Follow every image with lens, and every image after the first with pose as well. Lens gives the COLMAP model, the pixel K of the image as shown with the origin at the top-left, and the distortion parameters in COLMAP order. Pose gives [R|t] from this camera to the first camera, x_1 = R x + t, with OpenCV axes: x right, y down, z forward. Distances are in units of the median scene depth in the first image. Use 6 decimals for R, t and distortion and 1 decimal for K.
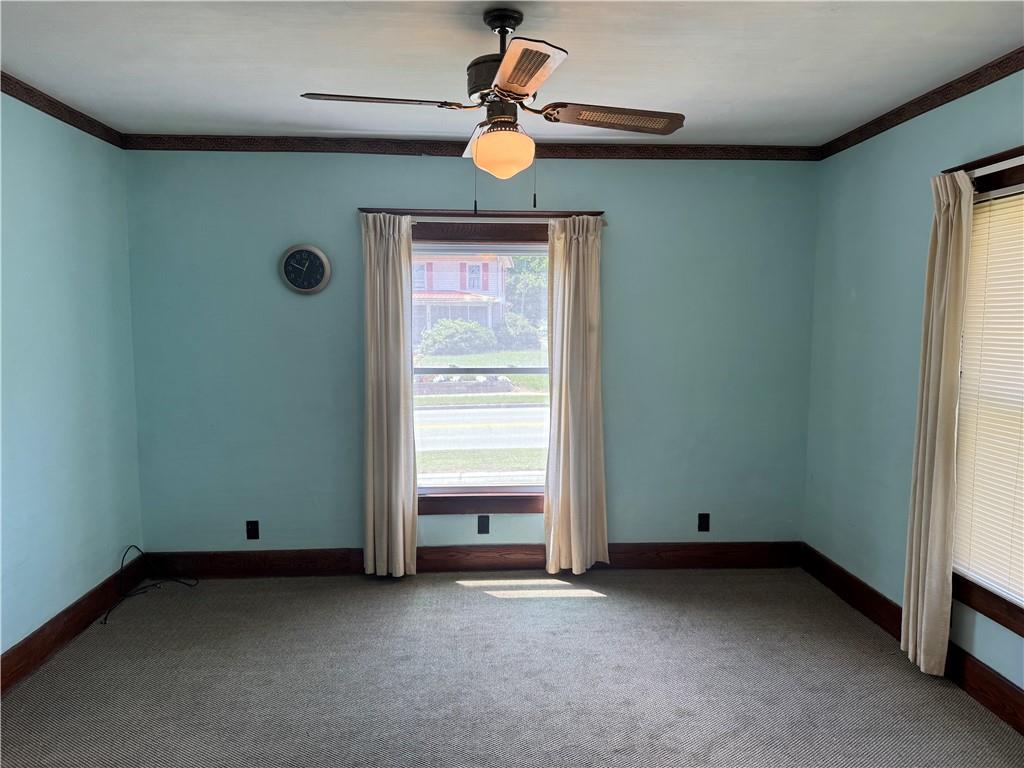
lens RADIAL K [[721.2, 0, 511.6], [0, 721.2, 383.9], [0, 0, 1]] dist [0.098882, -0.109110]
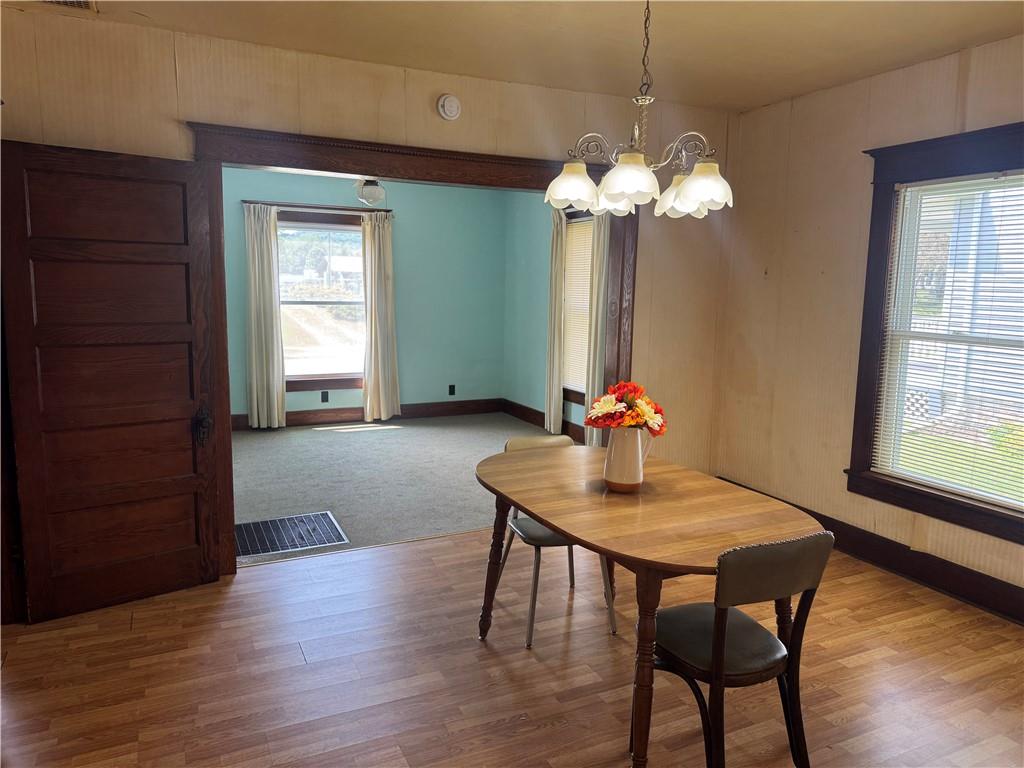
lens RADIAL K [[721.2, 0, 510.9], [0, 721.2, 385.2], [0, 0, 1]] dist [0.098882, -0.109110]
pose [[0.927777, -0.041799, 0.370787, -0.268872], [0.021496, 0.998043, 0.058721, 0.083279], [-0.372516, -0.046510, 0.926859, -0.721167]]
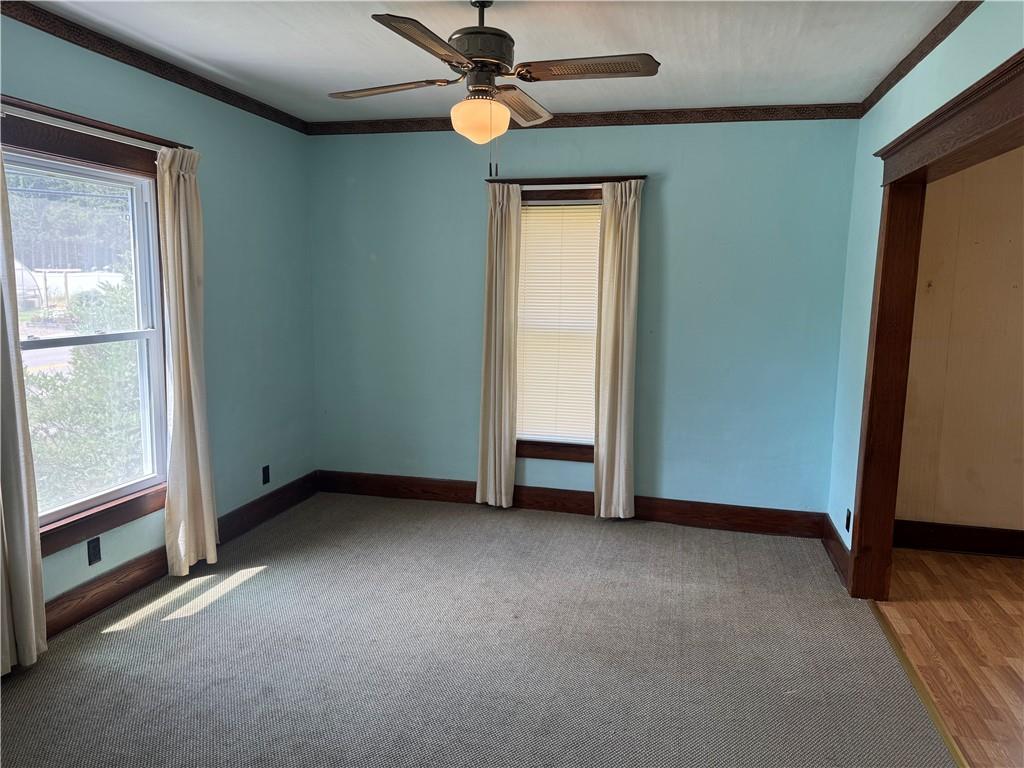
lens RADIAL K [[721.2, 0, 517.4], [0, 721.2, 388.5], [0, 0, 1]] dist [0.098882, -0.109110]
pose [[0.292643, -0.135190, 0.946617, -0.625438], [0.071007, 0.990295, 0.119476, -0.029215], [-0.953582, 0.032252, 0.299402, 0.375123]]
